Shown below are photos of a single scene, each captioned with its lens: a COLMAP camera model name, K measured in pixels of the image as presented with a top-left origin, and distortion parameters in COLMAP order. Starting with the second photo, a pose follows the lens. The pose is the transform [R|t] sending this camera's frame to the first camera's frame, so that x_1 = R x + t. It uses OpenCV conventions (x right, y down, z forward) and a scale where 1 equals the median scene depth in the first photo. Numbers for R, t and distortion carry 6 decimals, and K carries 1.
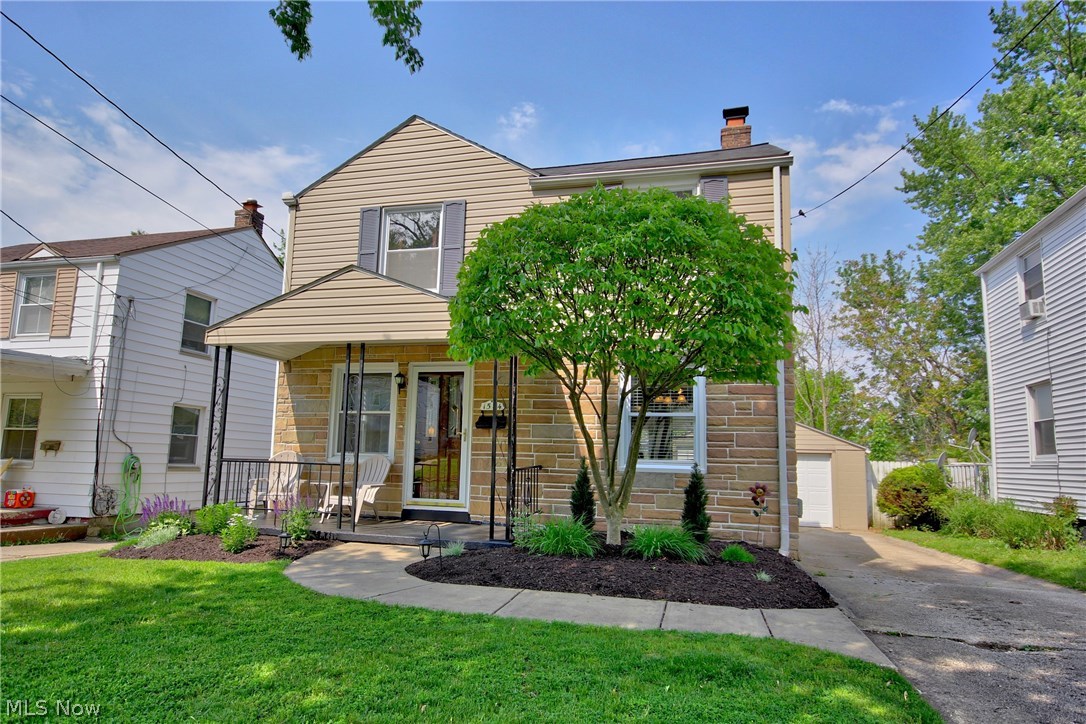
lens RADIAL K [[667.3, 0, 539.5], [0, 667.3, 389.8], [0, 0, 1]] dist [0.024430, 0.000400]
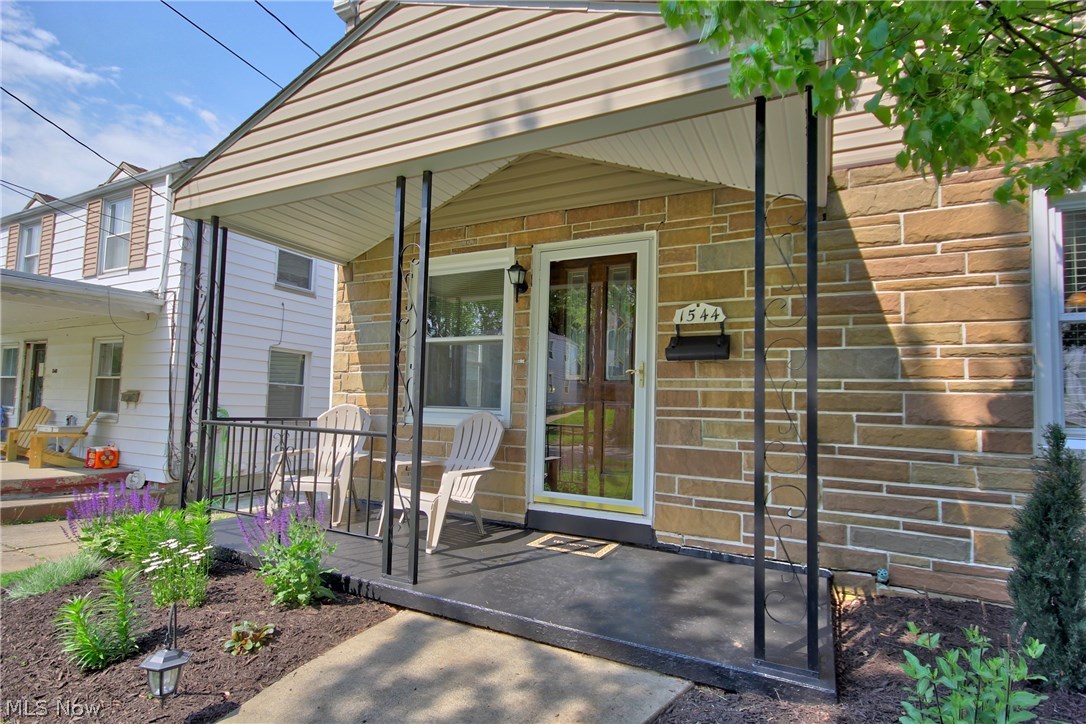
lens RADIAL K [[542.0, 0, 542.3], [0, 542.0, 379.3], [0, 0, 1]] dist [0.005229, -0.000105]
pose [[0.980456, -0.008516, -0.196555, -0.099807], [0.018470, 0.998635, 0.048863, 0.047295], [0.195870, -0.051539, 0.979274, 0.551417]]
